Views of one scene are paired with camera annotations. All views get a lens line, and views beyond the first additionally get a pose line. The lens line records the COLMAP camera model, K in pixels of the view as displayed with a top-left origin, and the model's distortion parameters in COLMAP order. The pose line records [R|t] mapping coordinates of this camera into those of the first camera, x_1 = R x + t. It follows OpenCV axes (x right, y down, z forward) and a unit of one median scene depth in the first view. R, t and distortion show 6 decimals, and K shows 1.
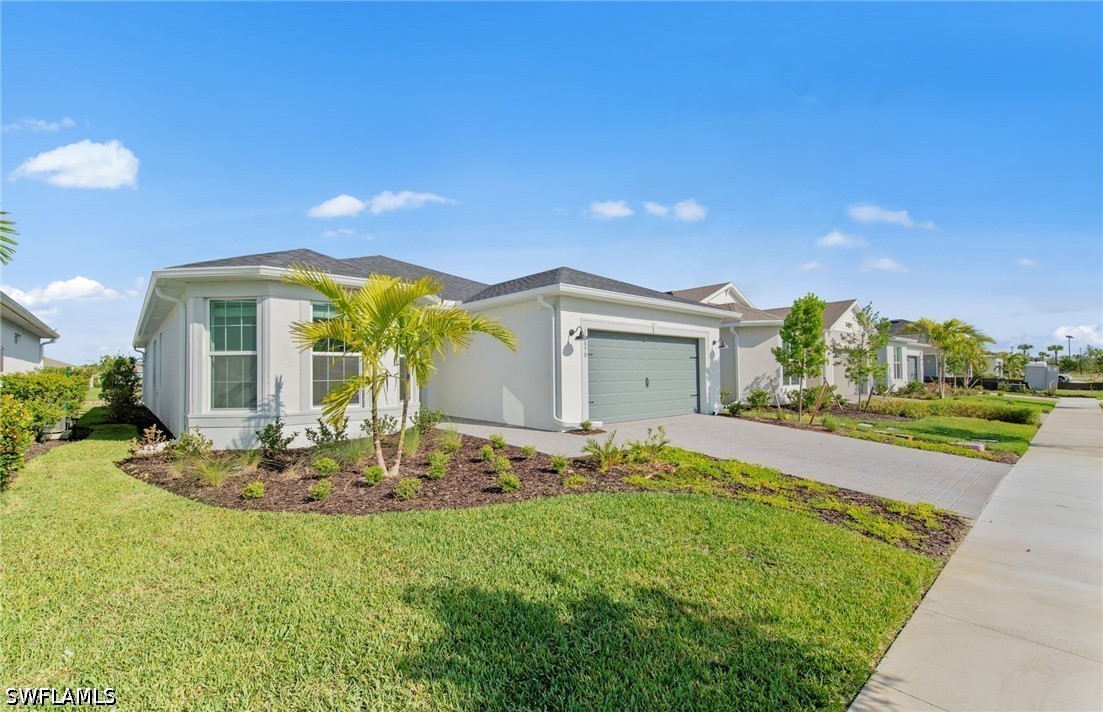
lens RADIAL K [[461.4, 0, 551.5], [0, 461.4, 356.0], [0, 0, 1]] dist [0.000093, -0.000020]
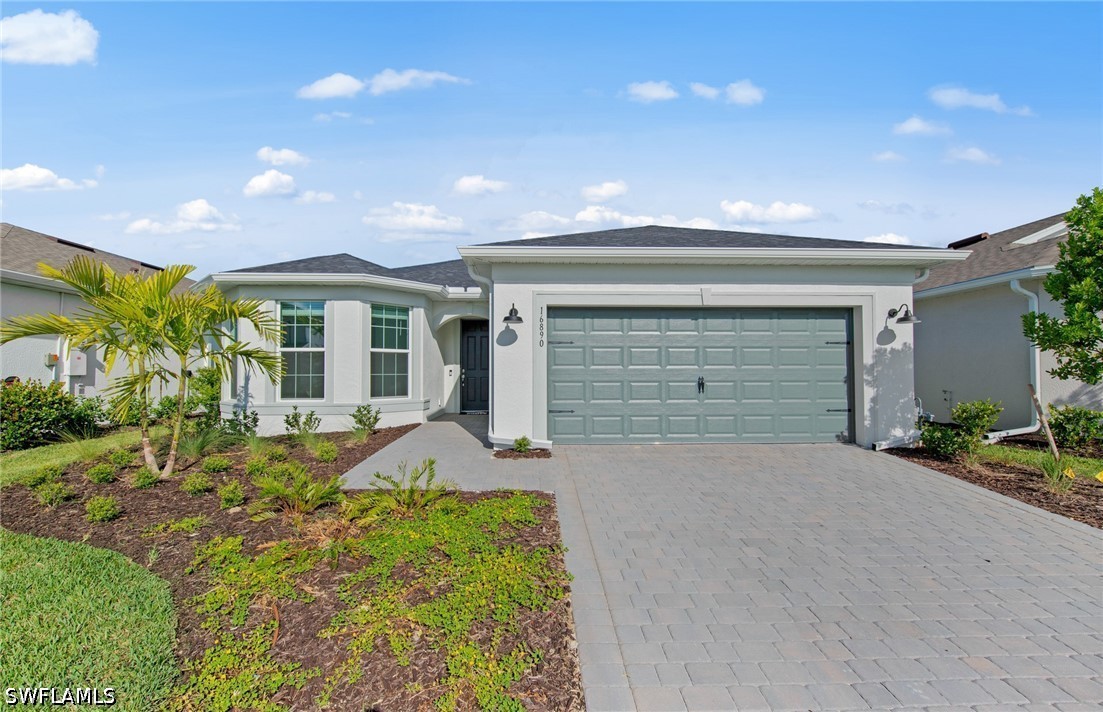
lens RADIAL K [[461.4, 0, 551.5], [0, 461.4, 356.0], [0, 0, 1]] dist [0.000093, -0.000020]
pose [[0.773994, -0.010771, -0.633101, 0.542718], [0.019580, 0.999784, 0.006928, 0.012579], [0.632890, -0.017759, 0.774038, 0.482093]]
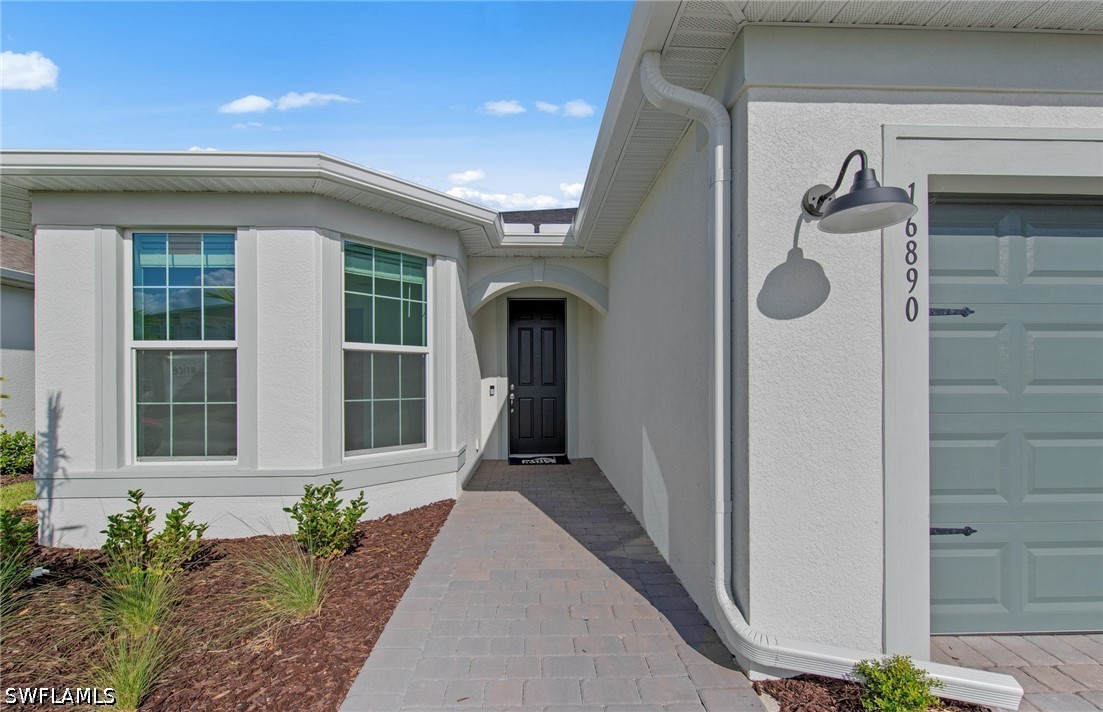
lens RADIAL K [[471.6, 0, 552.6], [0, 471.6, 376.5], [0, 0, 1]] dist [0.001310, 0.000262]
pose [[0.774750, 0.004090, -0.632255, 0.085346], [0.020700, 0.999279, 0.031829, 0.017501], [0.631929, -0.037747, 0.774107, 0.760659]]
